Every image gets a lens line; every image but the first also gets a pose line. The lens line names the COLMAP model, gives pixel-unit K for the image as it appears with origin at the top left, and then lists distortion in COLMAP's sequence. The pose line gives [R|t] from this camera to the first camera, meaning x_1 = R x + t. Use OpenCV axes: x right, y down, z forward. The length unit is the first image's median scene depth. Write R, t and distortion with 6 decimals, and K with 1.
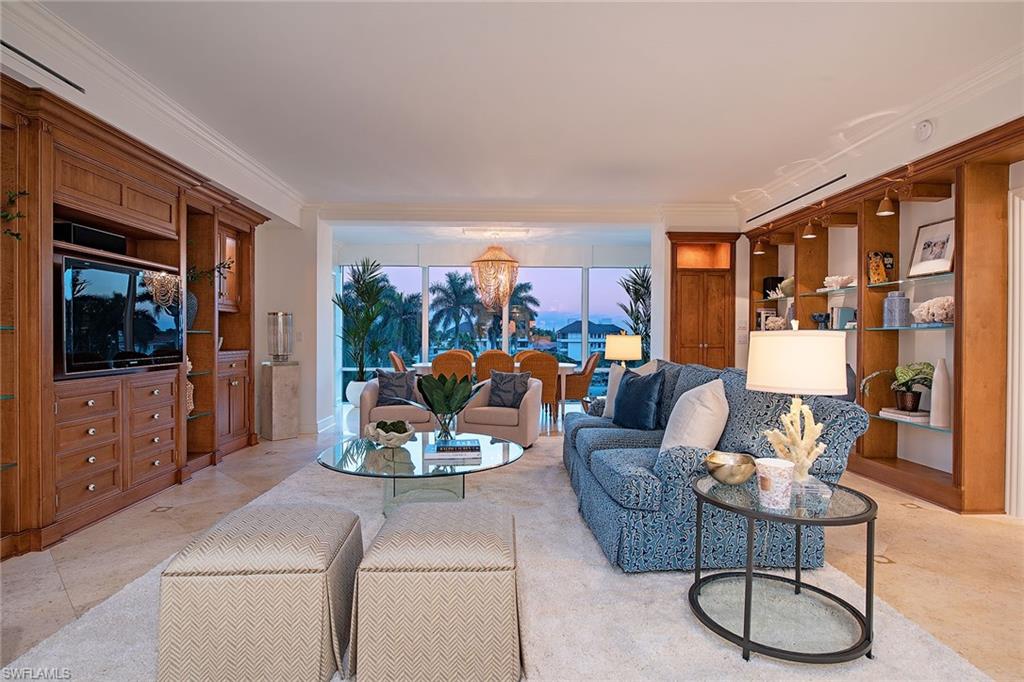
lens RADIAL K [[525.5, 0, 512.5], [0, 525.5, 339.5], [0, 0, 1]] dist [-0.004207, -0.001368]
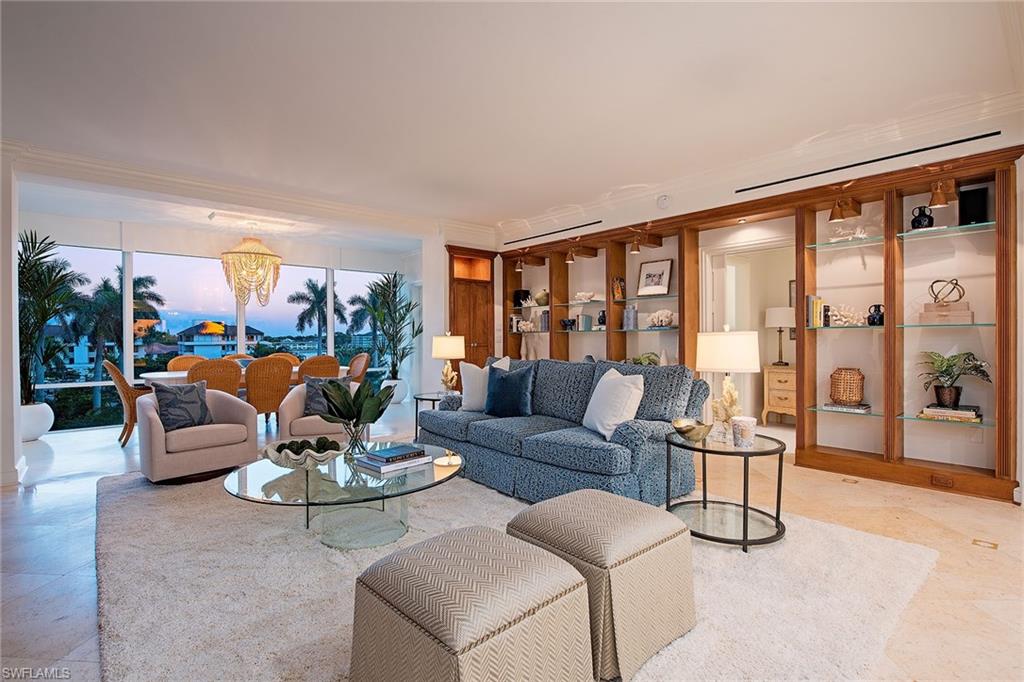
lens RADIAL K [[489.1, 0, 513.4], [0, 489.1, 340.3], [0, 0, 1]] dist [-0.003094, -0.000674]
pose [[0.766740, -0.012061, 0.641844, -0.272622], [0.012529, 0.999914, 0.003823, -0.001682], [-0.641835, 0.005110, 0.766826, 0.102859]]
